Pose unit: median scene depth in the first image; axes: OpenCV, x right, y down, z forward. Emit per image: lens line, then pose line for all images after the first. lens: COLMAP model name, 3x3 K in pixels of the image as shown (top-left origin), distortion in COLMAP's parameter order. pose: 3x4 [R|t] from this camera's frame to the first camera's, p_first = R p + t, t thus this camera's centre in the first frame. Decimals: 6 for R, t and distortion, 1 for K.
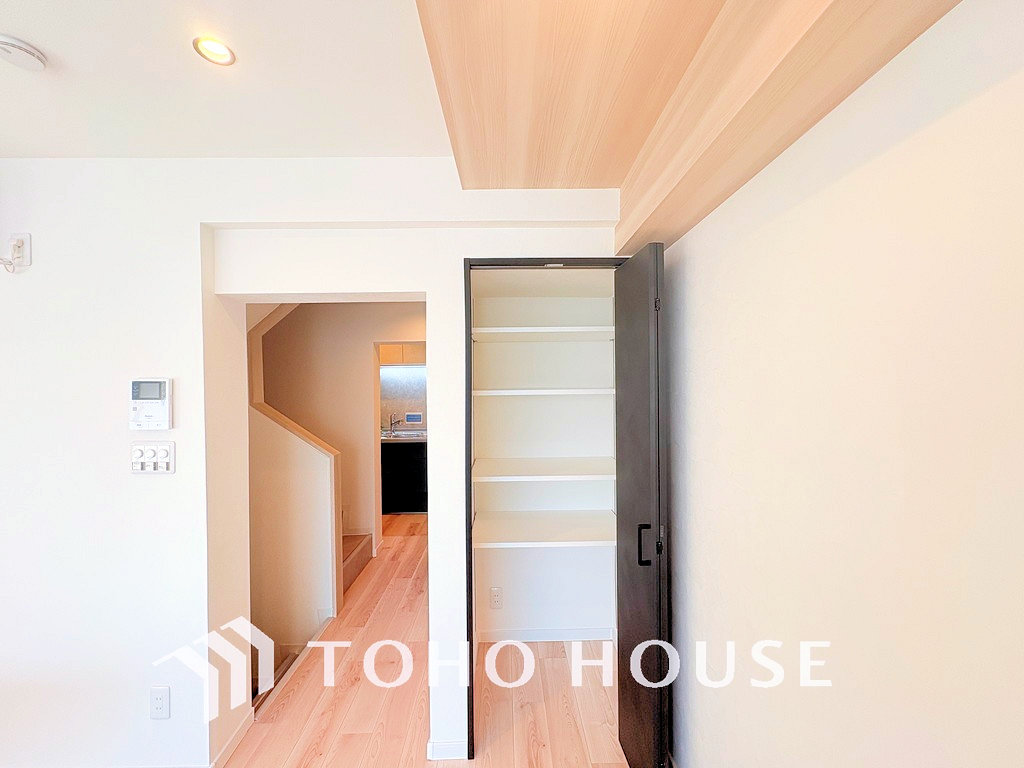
lens RADIAL K [[409.2, 0, 513.1], [0, 409.2, 384.5], [0, 0, 1]] dist [0.005205, -0.001334]
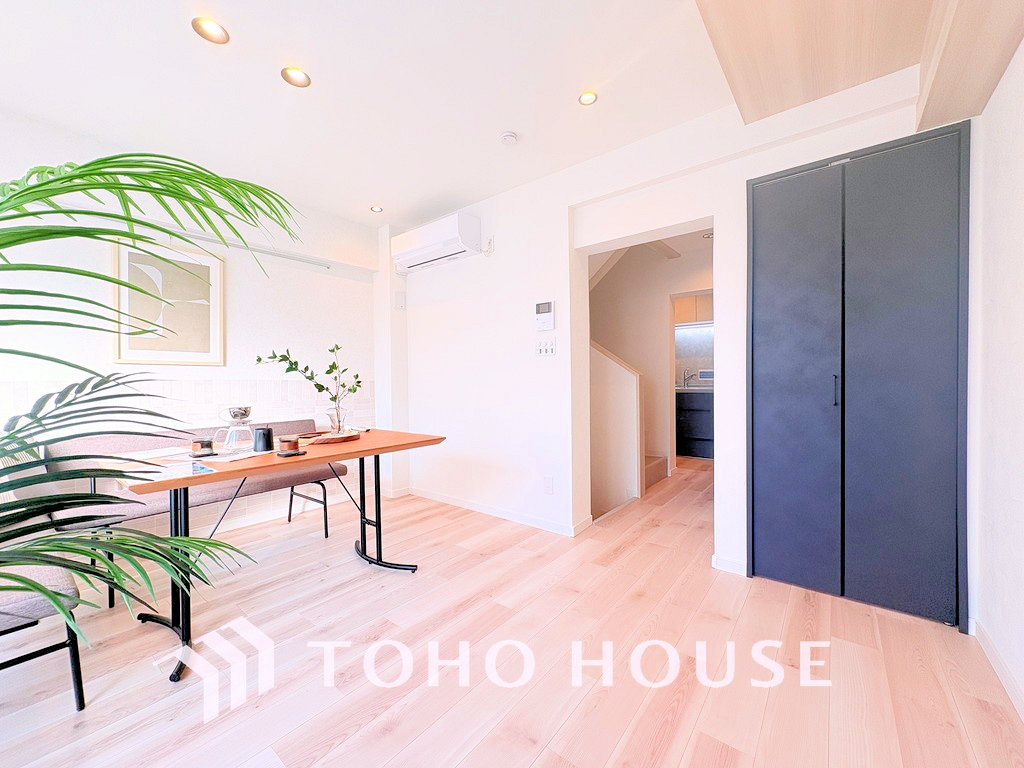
lens RADIAL K [[409.2, 0, 513.9], [0, 409.2, 384.8], [0, 0, 1]] dist [0.005205, -0.001334]
pose [[0.774770, 0.007079, -0.632203, 0.128600], [0.000056, 0.999937, 0.011265, 0.300708], [0.632243, -0.008763, 0.774721, -0.425227]]
